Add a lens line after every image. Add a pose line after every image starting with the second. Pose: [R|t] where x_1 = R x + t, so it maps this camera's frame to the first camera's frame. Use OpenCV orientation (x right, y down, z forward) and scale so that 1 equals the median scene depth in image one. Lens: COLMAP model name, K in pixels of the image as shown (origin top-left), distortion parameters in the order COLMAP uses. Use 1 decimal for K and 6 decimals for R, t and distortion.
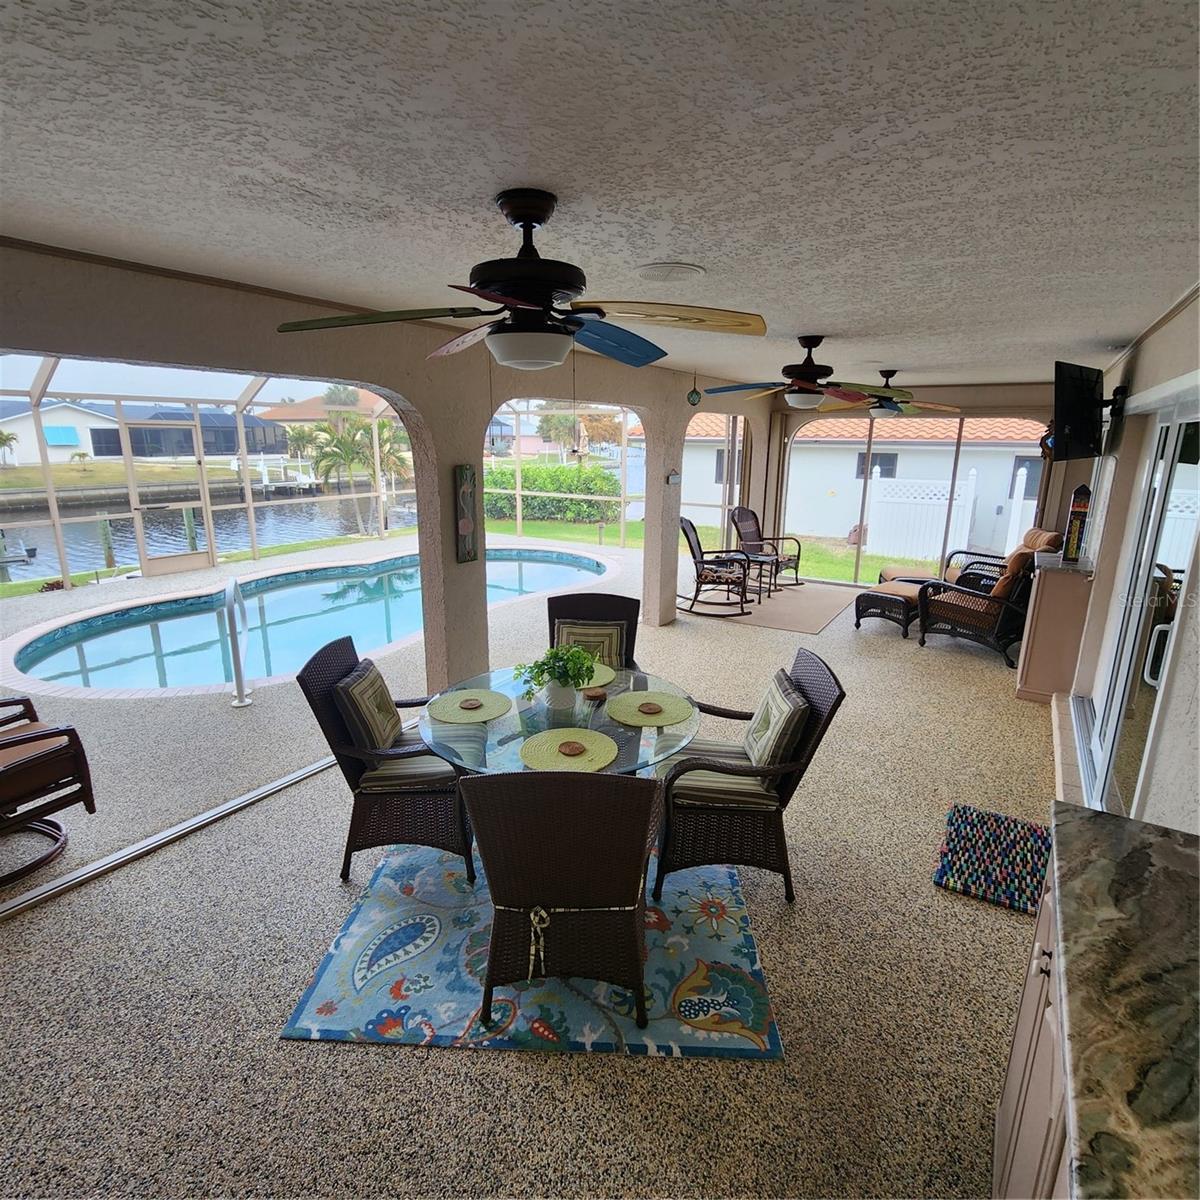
lens RADIAL K [[654.4, 0, 611.7], [0, 654.4, 594.9], [0, 0, 1]] dist [-0.003239, 0.001806]
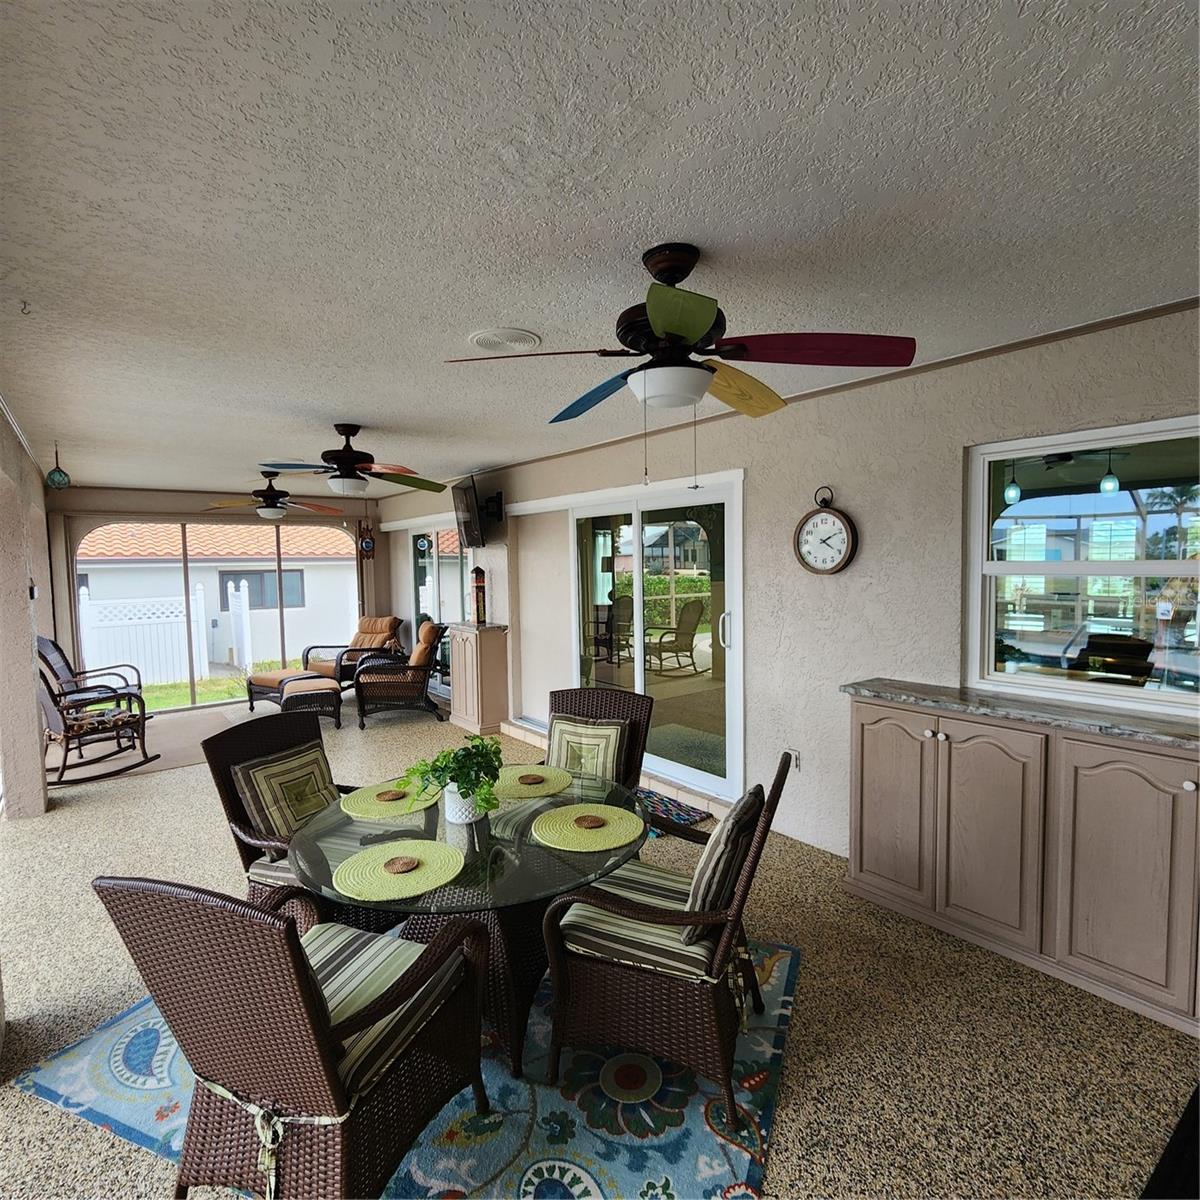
lens RADIAL K [[654.4, 0, 584.0], [0, 654.4, 601.7], [0, 0, 1]] dist [-0.003239, 0.001806]
pose [[0.363954, -0.075164, 0.928379, -0.769260], [0.241561, 0.970251, -0.016146, -0.038630], [-0.899548, 0.230137, 0.371283, 0.534772]]
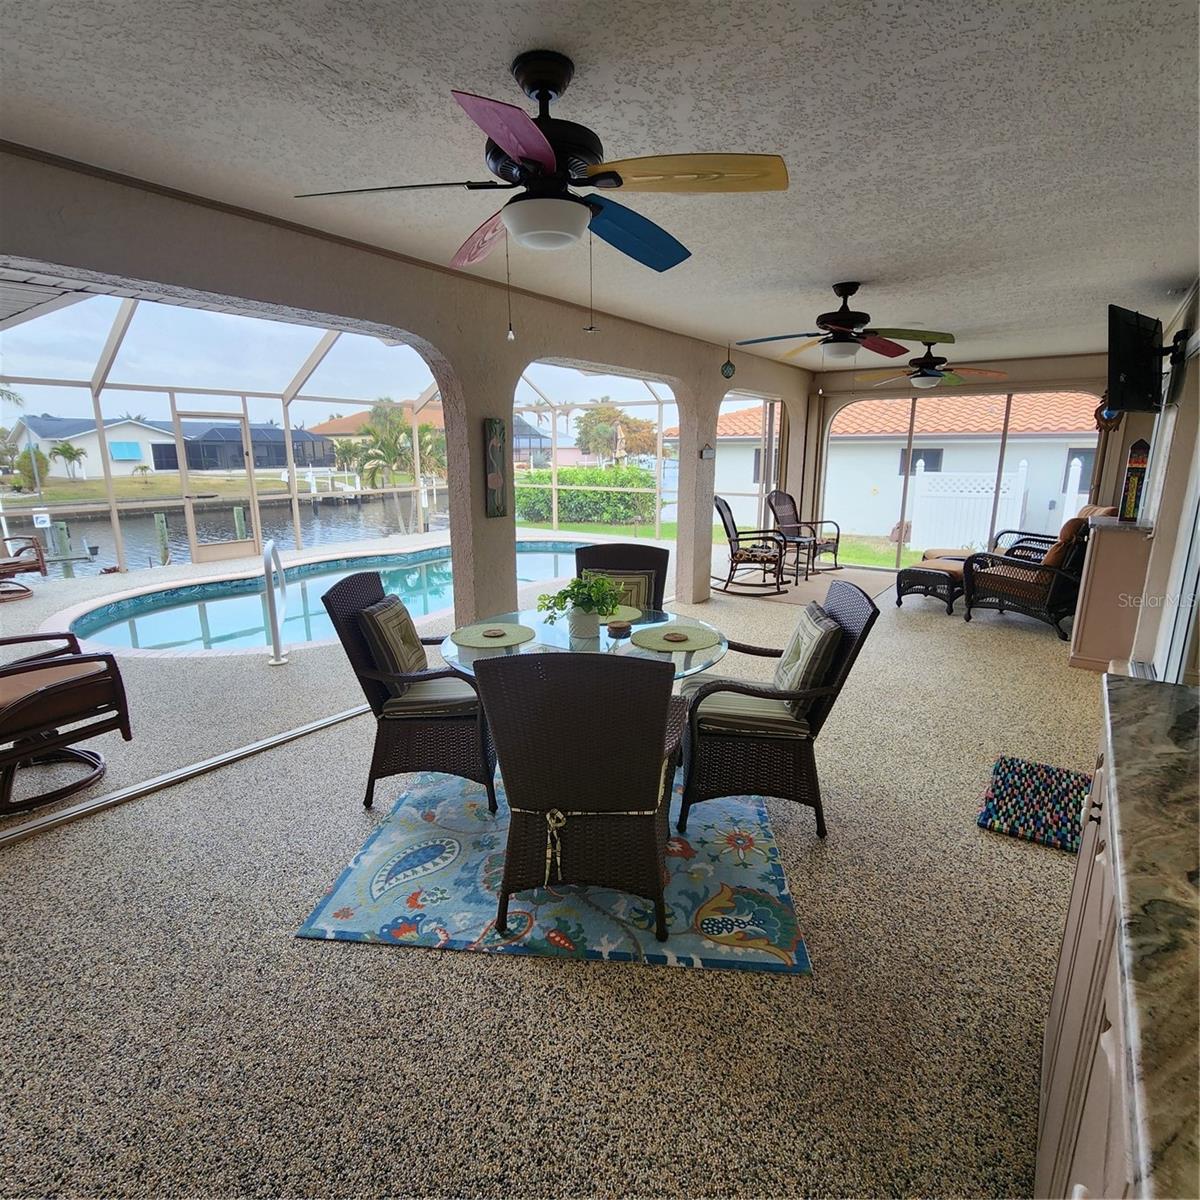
lens RADIAL K [[654.4, 0, 610.2], [0, 654.4, 596.9], [0, 0, 1]] dist [-0.003239, 0.001806]
pose [[0.998127, 0.002293, -0.061134, 0.021199], [-0.003355, 0.999845, -0.017270, 0.131900], [0.061085, 0.017443, 0.997980, 0.021991]]
